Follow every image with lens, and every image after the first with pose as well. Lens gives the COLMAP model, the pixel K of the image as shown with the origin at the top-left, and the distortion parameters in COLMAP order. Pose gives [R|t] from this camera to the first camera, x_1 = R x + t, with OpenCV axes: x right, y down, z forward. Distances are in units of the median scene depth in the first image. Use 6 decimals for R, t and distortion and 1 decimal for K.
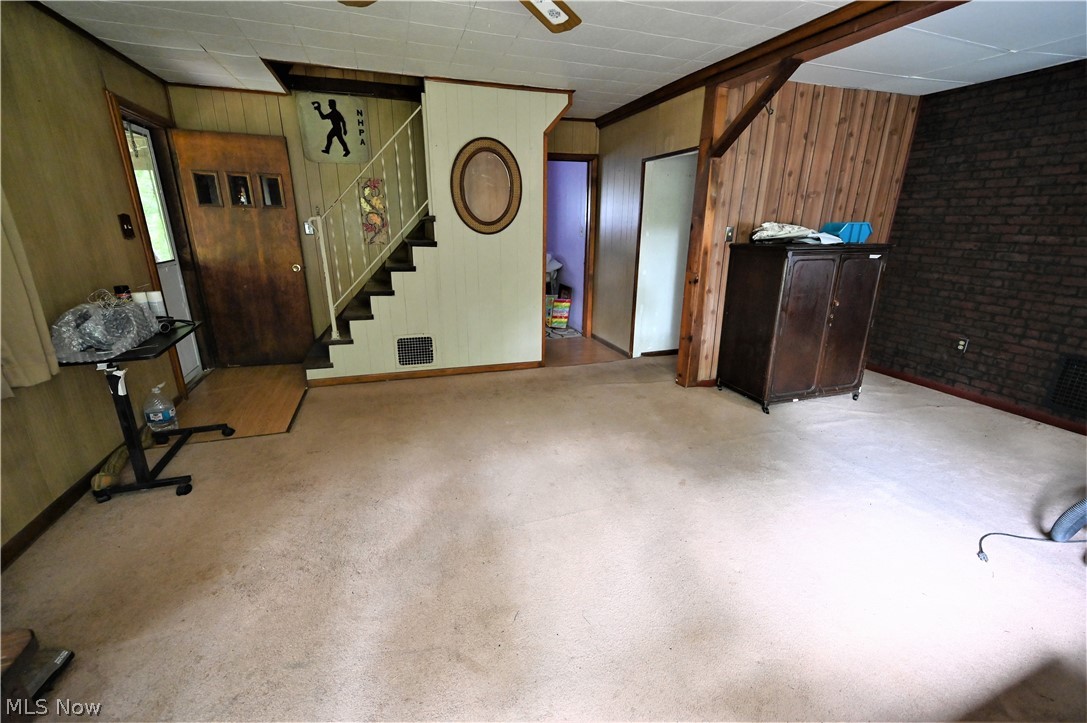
lens RADIAL K [[440.2, 0, 543.9], [0, 440.2, 357.1], [0, 0, 1]] dist [-0.002672, 0.000488]
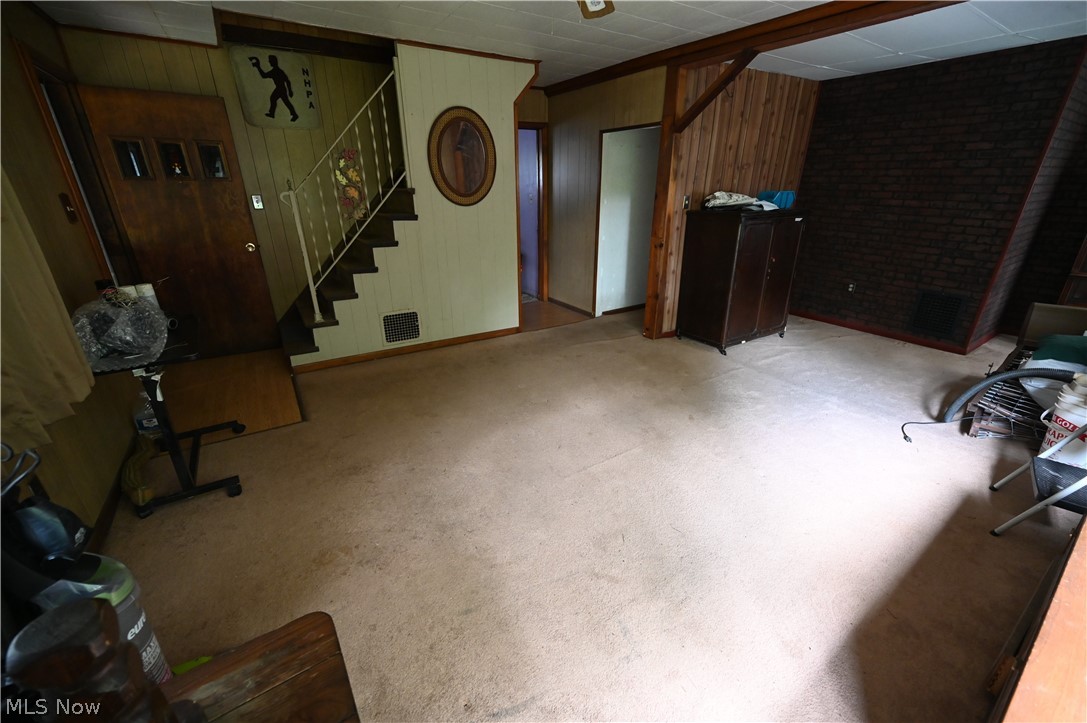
lens RADIAL K [[440.2, 0, 517.6], [0, 440.2, 357.9], [0, 0, 1]] dist [-0.002672, 0.000488]
pose [[0.970611, -0.097326, 0.220098, -0.289525], [0.077409, 0.992231, 0.097391, -0.023579], [-0.227866, -0.077492, 0.970604, -0.038837]]
